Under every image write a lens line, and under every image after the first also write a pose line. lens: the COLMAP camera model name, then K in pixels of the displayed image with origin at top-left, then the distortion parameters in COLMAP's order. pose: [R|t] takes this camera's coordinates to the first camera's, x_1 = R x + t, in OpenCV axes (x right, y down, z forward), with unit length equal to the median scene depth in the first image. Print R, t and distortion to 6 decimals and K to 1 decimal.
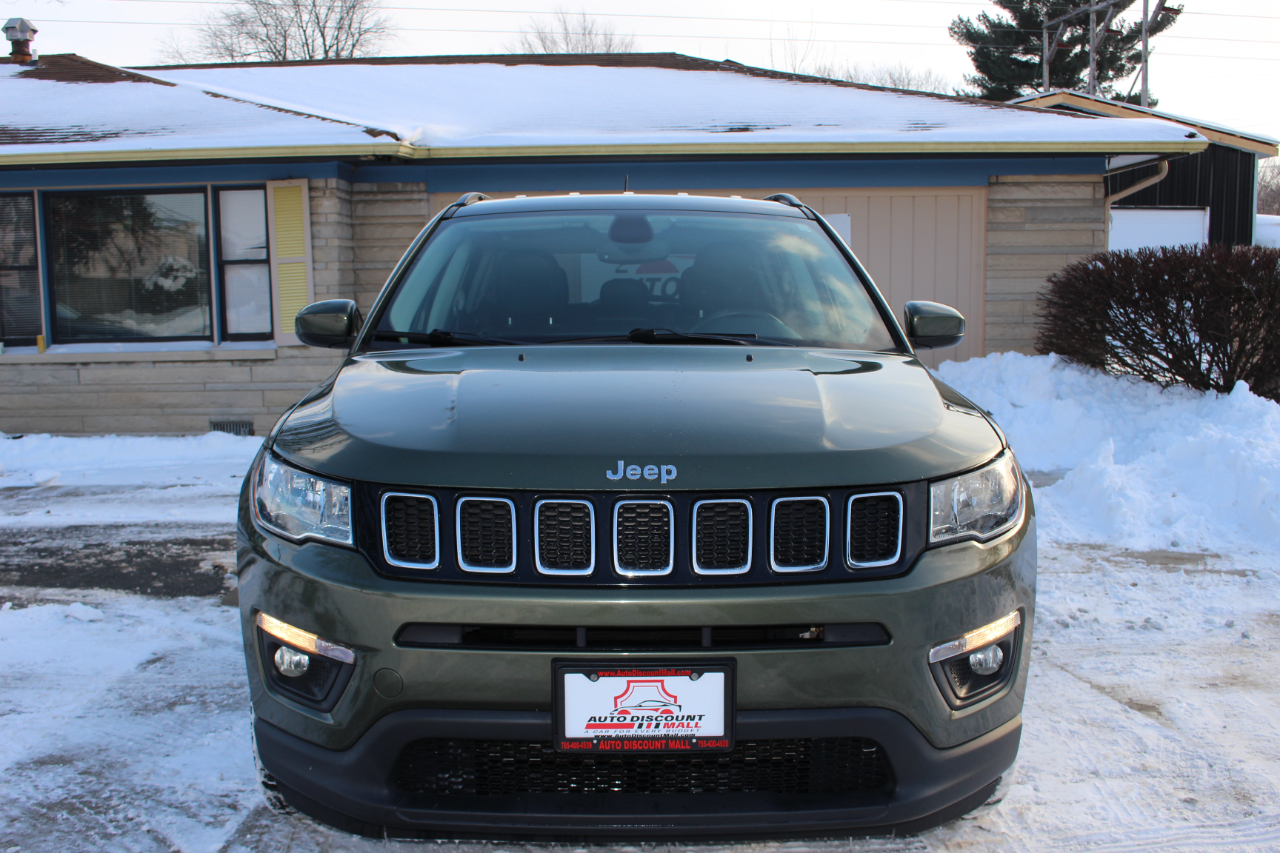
lens RADIAL K [[1346.9, 0, 637.2], [0, 1346.9, 428.4], [0, 0, 1]] dist [-0.127456, 0.146329]
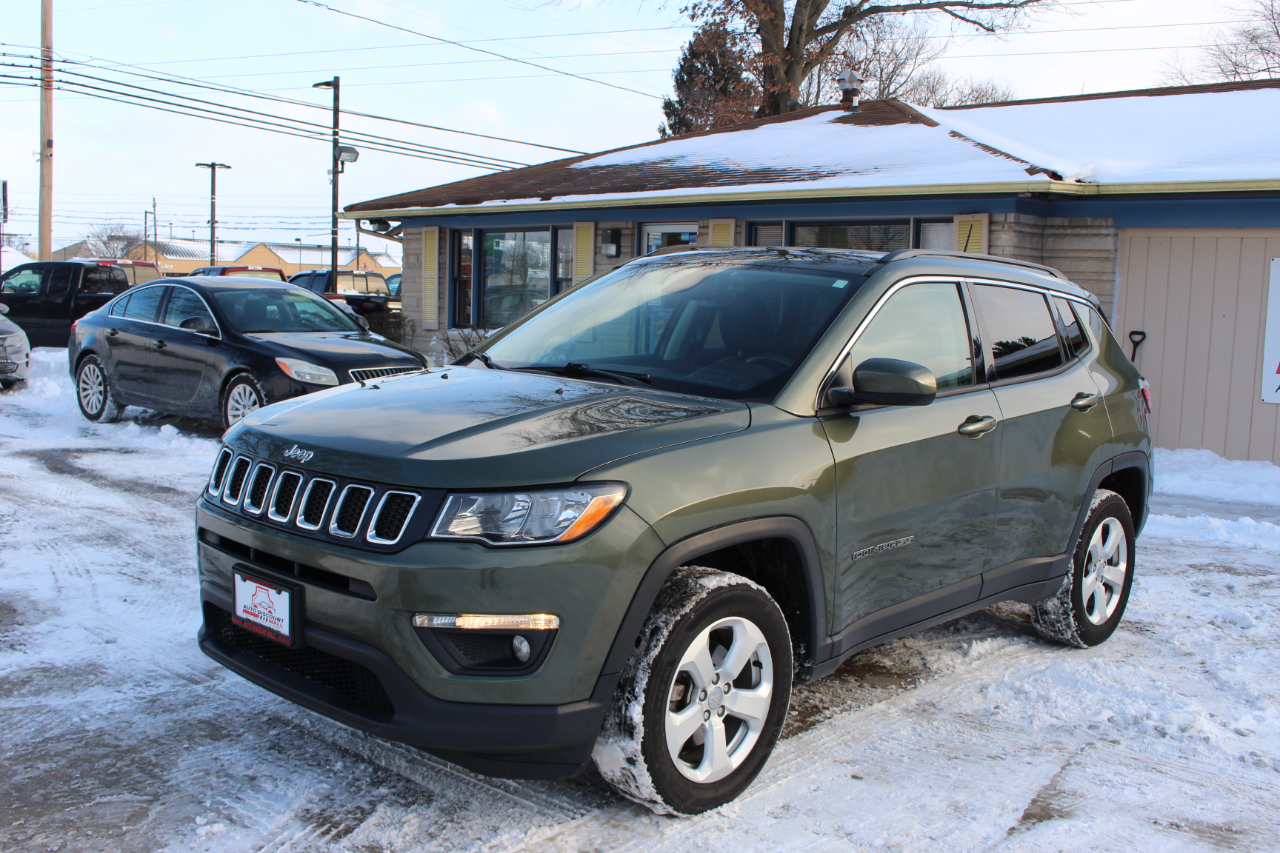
lens RADIAL K [[1346.9, 0, 637.2], [0, 1346.9, 428.4], [0, 0, 1]] dist [-0.127456, 0.146329]
pose [[0.707857, 0.107209, -0.698173, 0.597120], [-0.115006, 0.992718, 0.035837, -0.041779], [0.696931, 0.054927, 0.715032, 0.092984]]
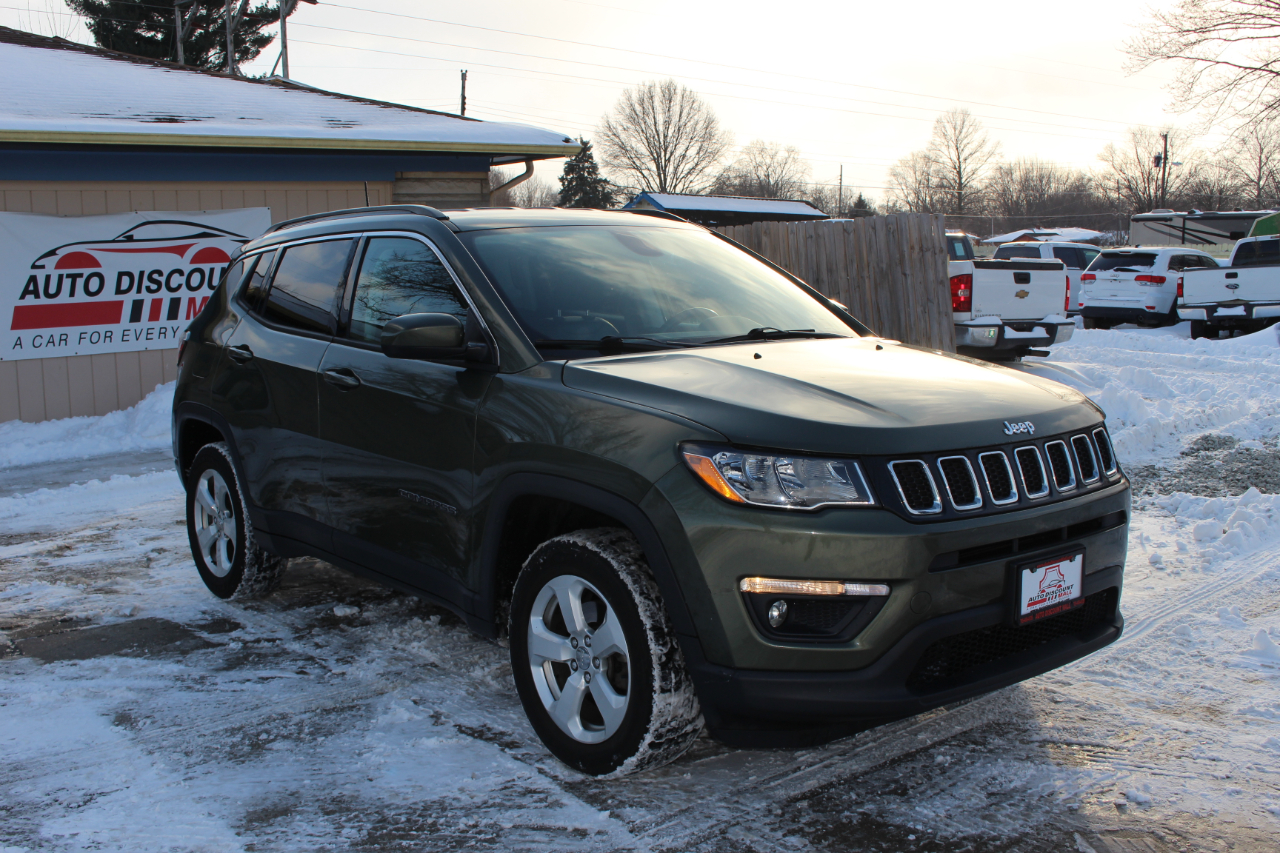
lens RADIAL K [[1384.5, 0, 641.6], [0, 1384.5, 375.6], [0, 0, 1]] dist [-0.118028, 0.128156]
pose [[0.777258, -0.062483, 0.626072, -0.569078], [0.078253, 0.996931, 0.002346, -0.027229], [-0.624297, 0.047168, 0.779762, 0.043296]]
